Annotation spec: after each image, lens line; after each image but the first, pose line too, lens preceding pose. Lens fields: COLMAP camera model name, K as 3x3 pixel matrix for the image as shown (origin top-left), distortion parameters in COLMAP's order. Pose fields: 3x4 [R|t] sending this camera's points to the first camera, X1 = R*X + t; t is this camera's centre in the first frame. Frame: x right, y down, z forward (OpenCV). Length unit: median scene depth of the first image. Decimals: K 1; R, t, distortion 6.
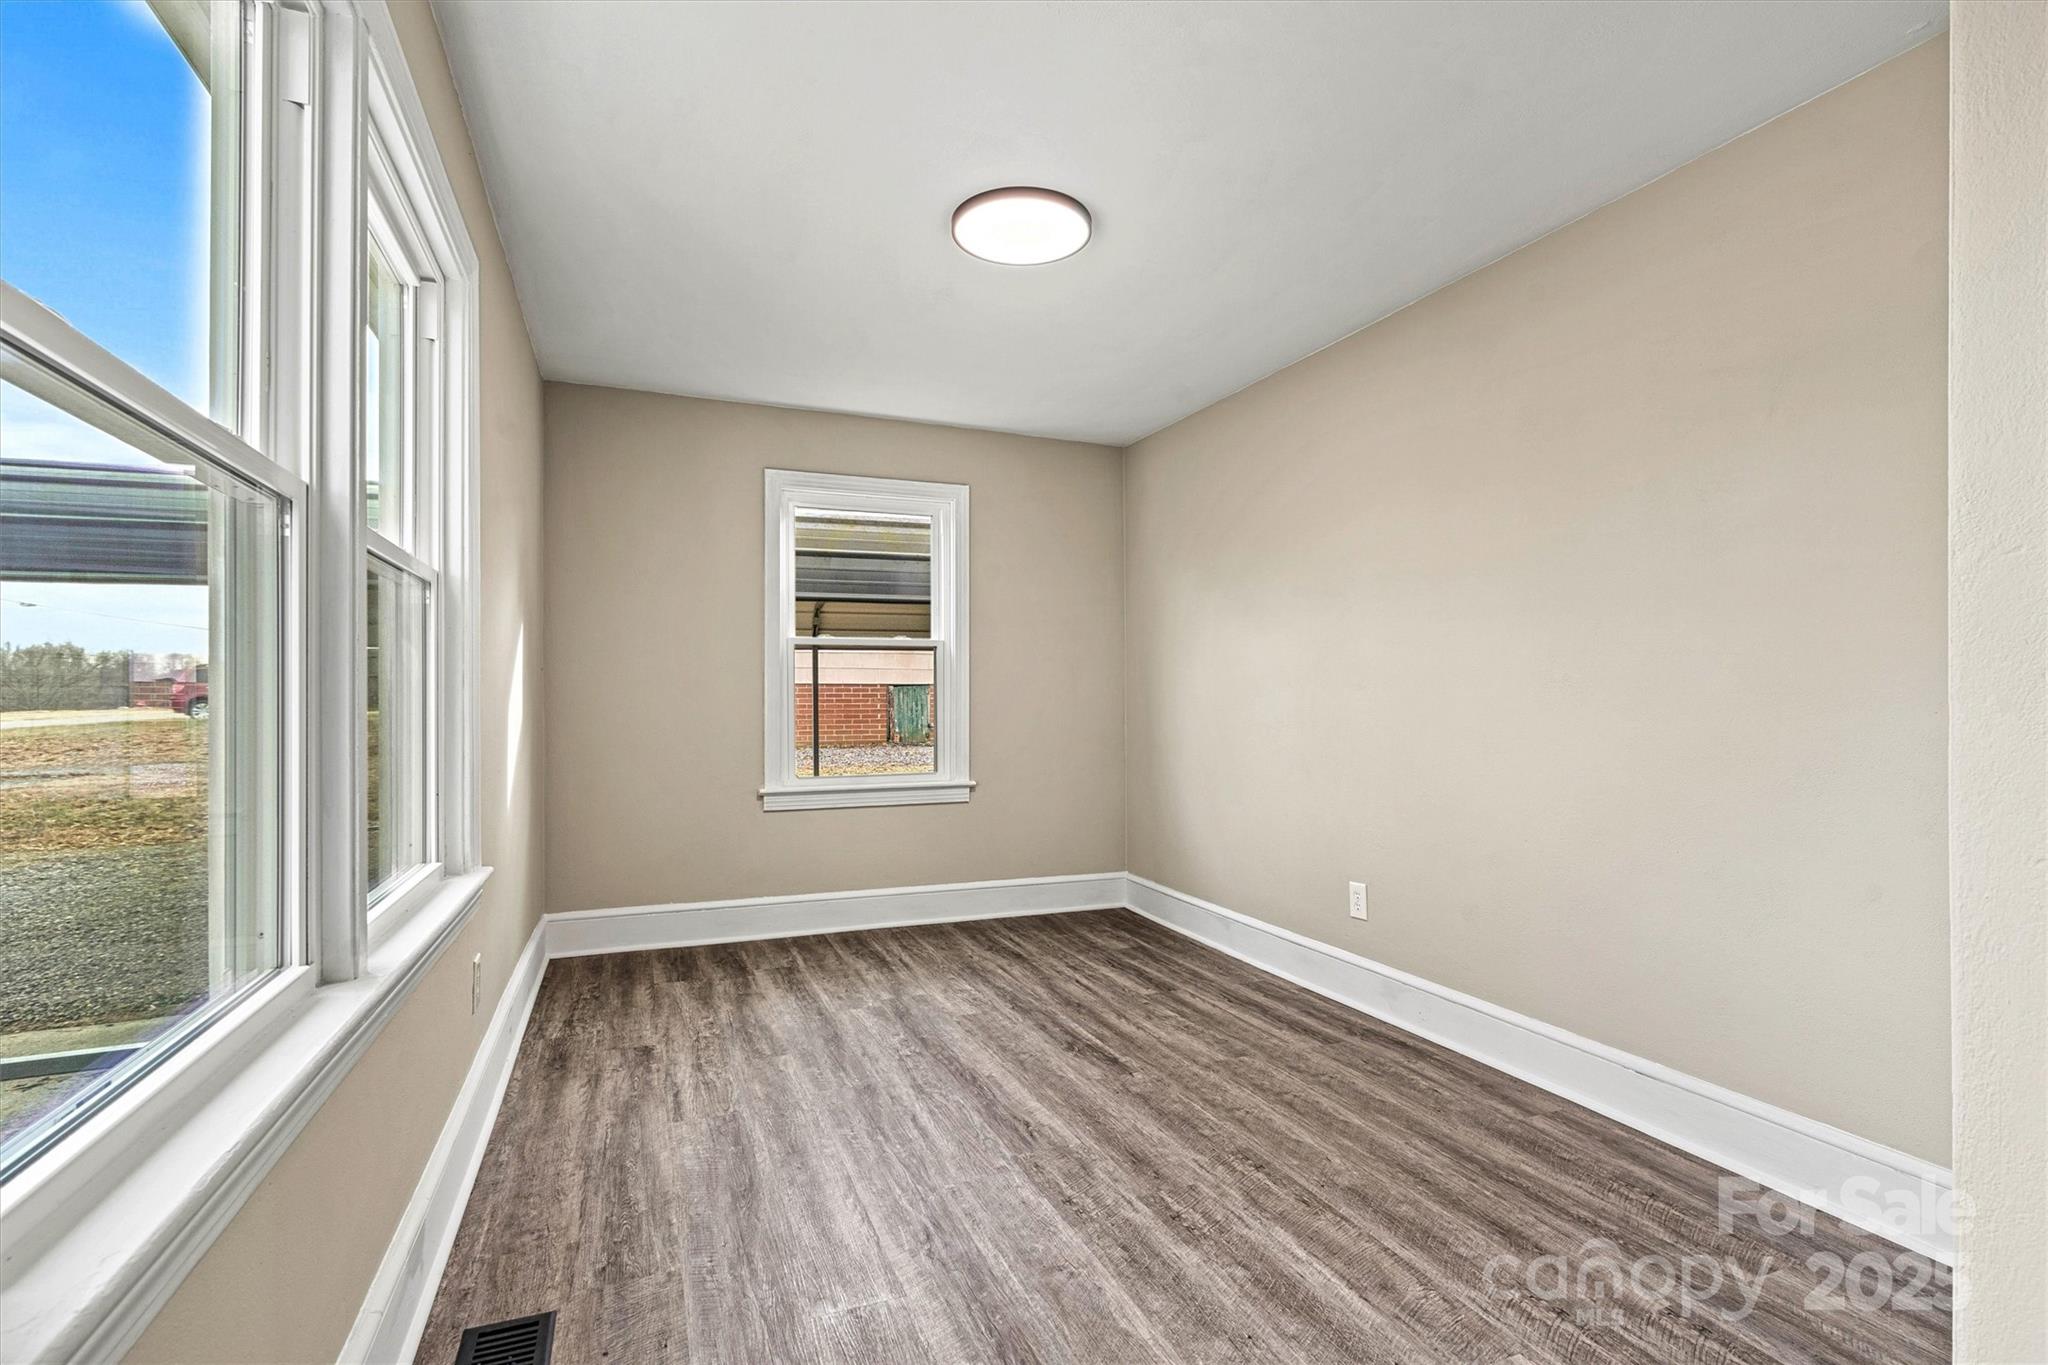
lens RADIAL K [[930.1, 0, 1028.2], [0, 930.1, 688.0], [0, 0, 1]] dist [-0.009057, 0.002275]
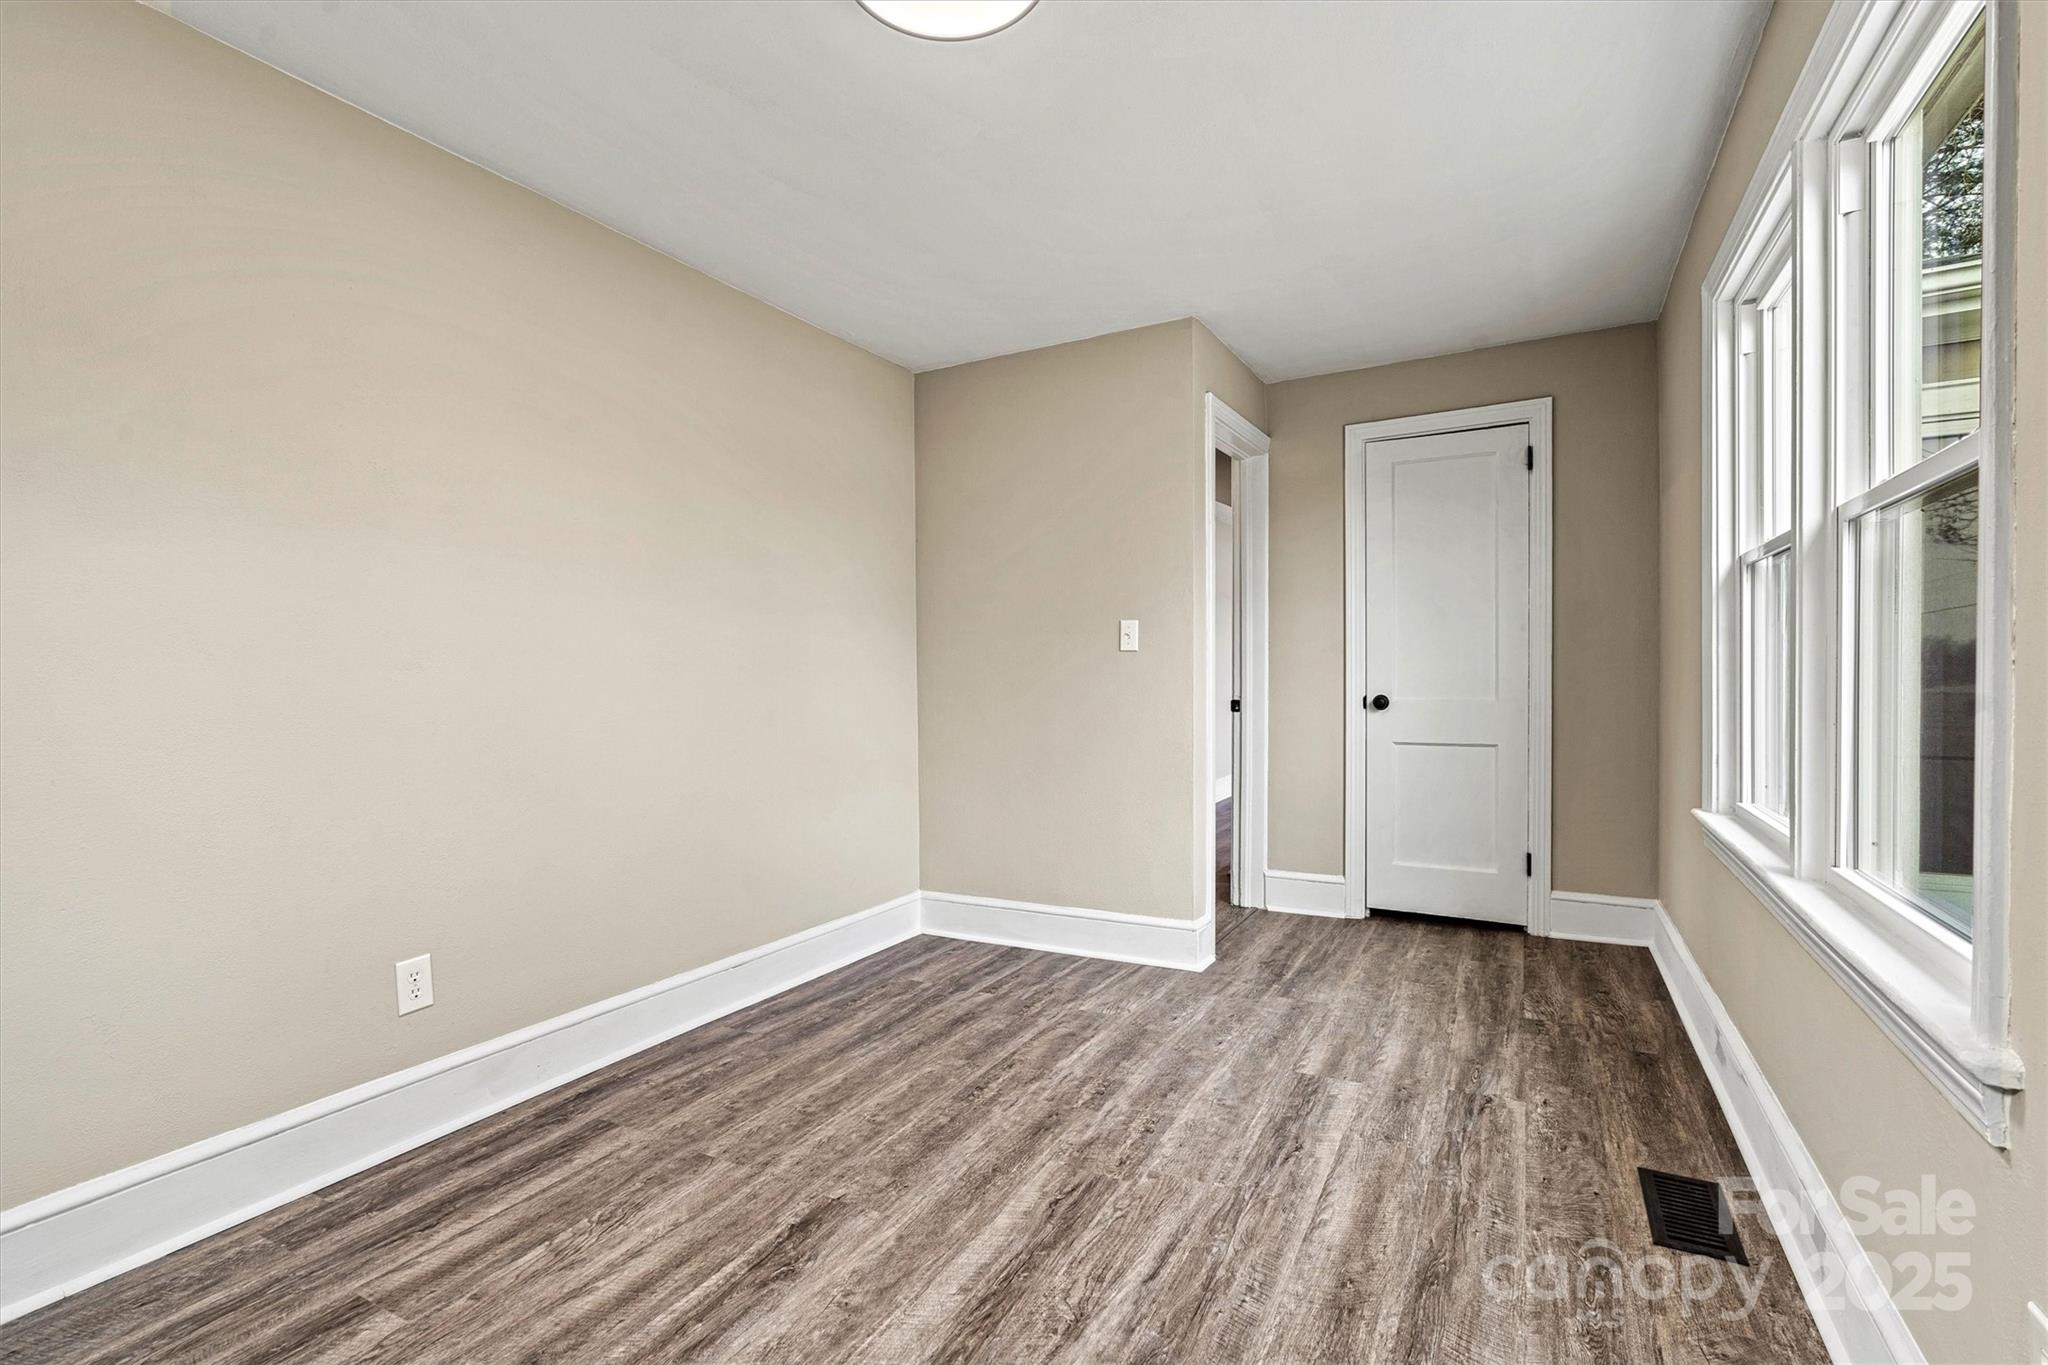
lens RADIAL K [[930.1, 0, 1009.3], [0, 930.1, 690.3], [0, 0, 1]] dist [-0.009057, 0.002275]
pose [[-0.612516, -0.004078, 0.790448, -0.591642], [0.001384, 0.999980, 0.006231, 0.022342], [-0.790457, 0.004910, -0.612498, 1.477663]]
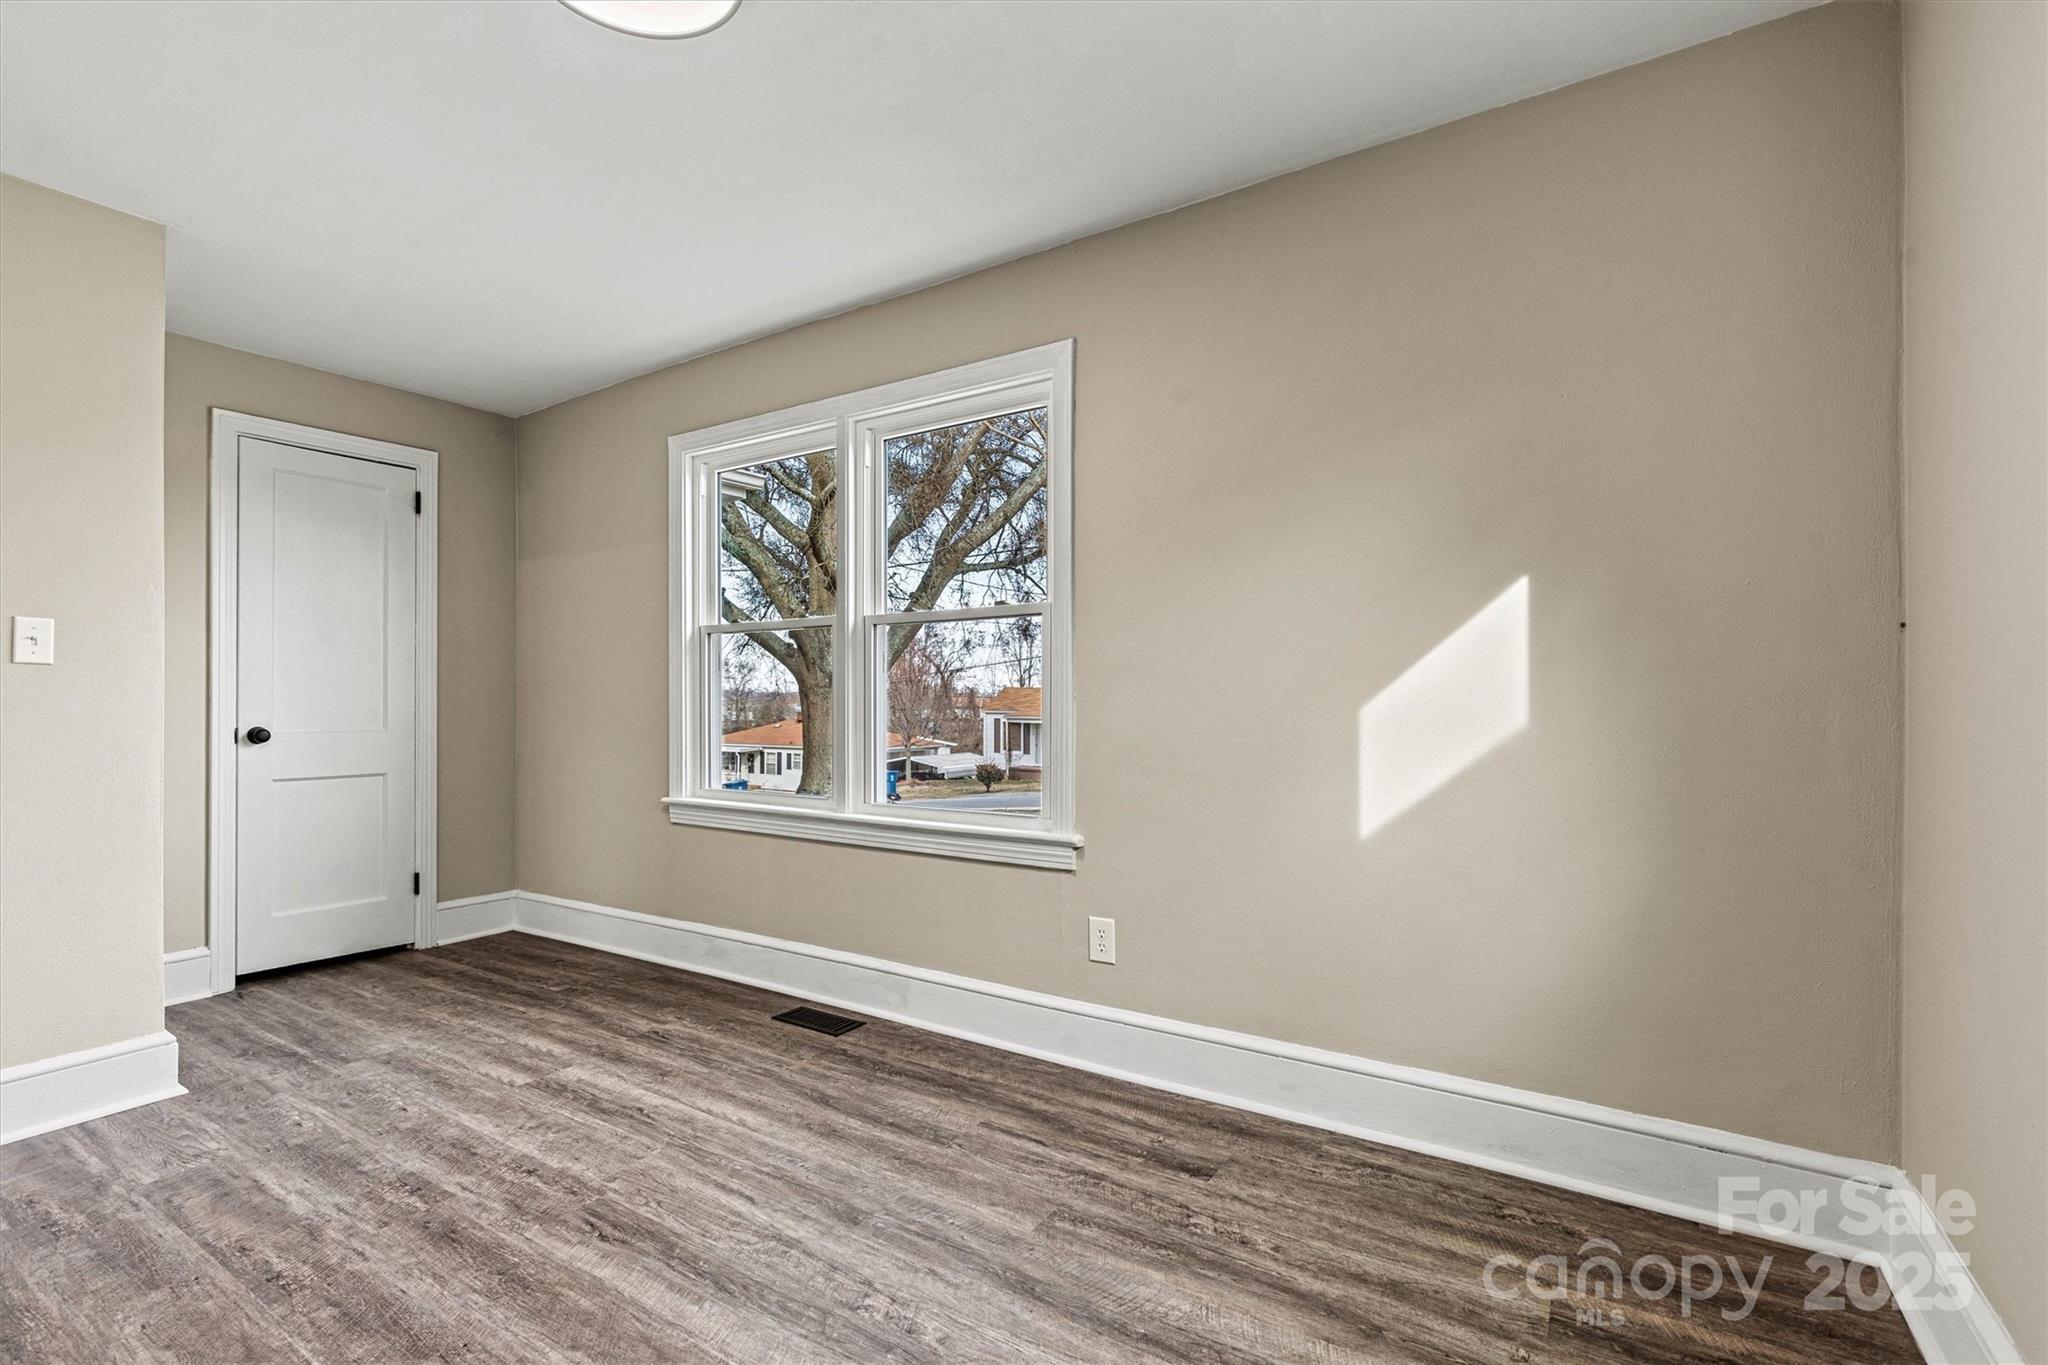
lens RADIAL K [[930.1, 0, 992.3], [0, 930.1, 702.8], [0, 0, 1]] dist [-0.009057, 0.002275]
pose [[-0.842355, 0.001953, -0.538919, 0.138116], [0.009175, 0.999900, -0.010717, 0.030514], [0.538844, -0.013972, -0.842290, 1.788968]]
